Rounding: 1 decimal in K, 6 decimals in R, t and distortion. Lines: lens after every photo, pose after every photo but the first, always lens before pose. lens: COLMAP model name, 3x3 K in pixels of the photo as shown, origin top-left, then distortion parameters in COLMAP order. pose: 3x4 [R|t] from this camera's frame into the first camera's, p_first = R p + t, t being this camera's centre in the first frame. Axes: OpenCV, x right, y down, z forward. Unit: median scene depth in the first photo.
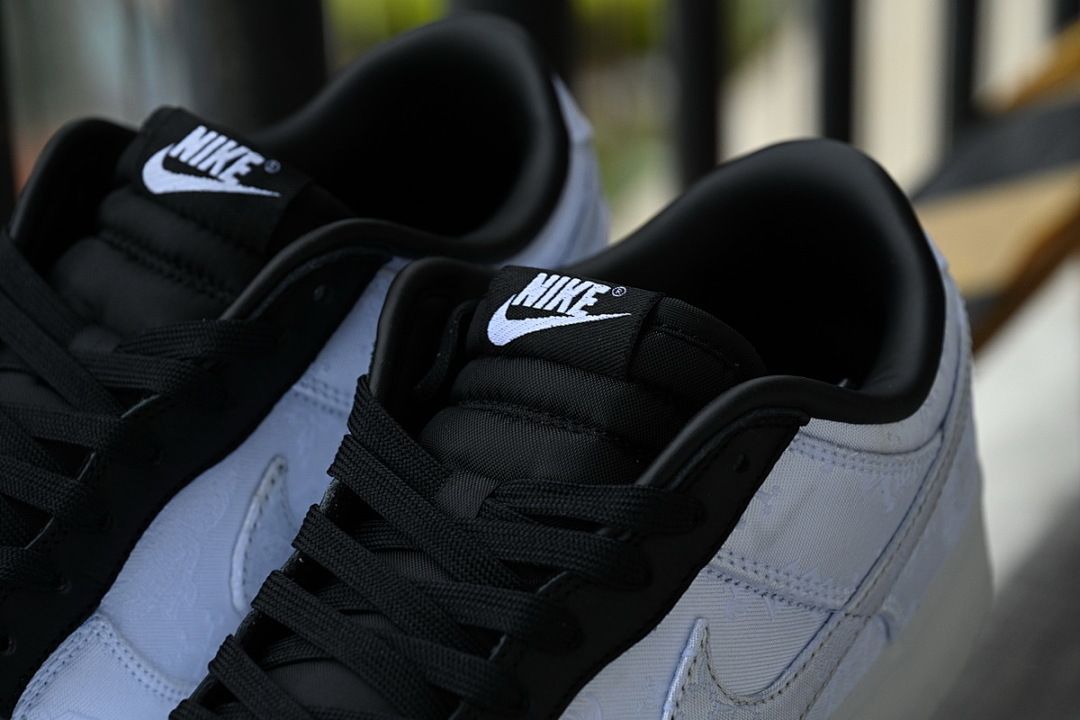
lens RADIAL K [[3790.8, 0, 540.1], [0, 3790.8, 360.6], [0, 0, 1]] dist [0.090471, 0.000000]
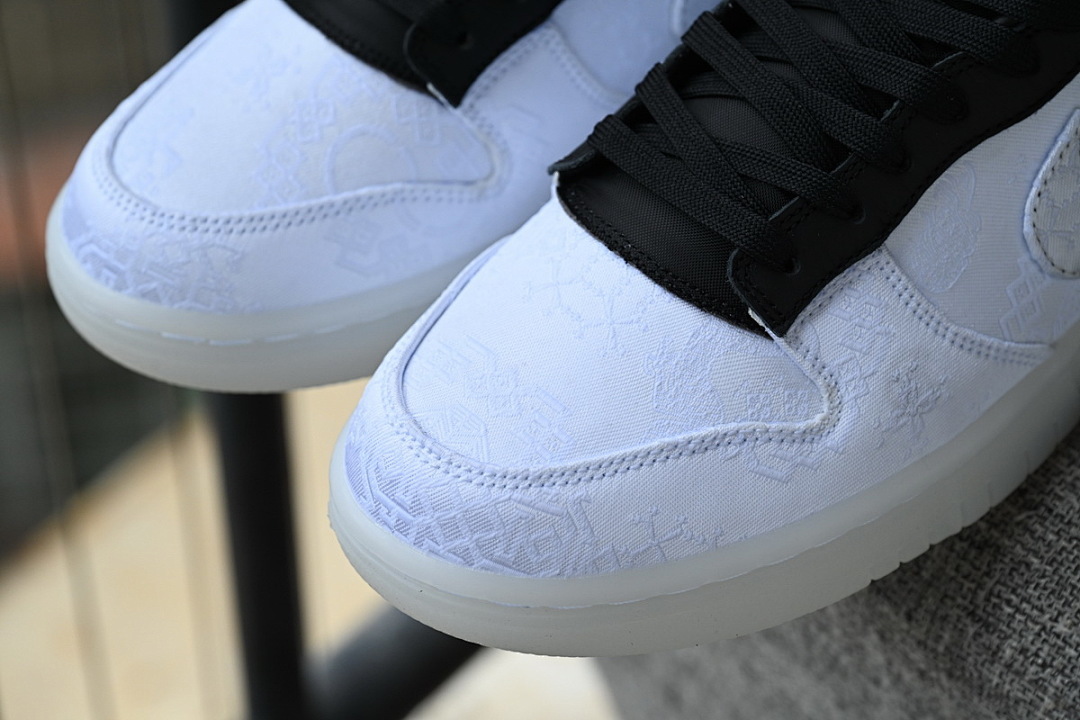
lens RADIAL K [[3790.8, 0, 540.0], [0, 3790.8, 359.8], [0, 0, 1]] dist [0.090471, 0.000000]
pose [[0.981246, 0.154013, -0.115919, 0.028380], [-0.132213, 0.975345, 0.176695, -0.036705], [0.140274, -0.158056, 0.977416, -0.121563]]
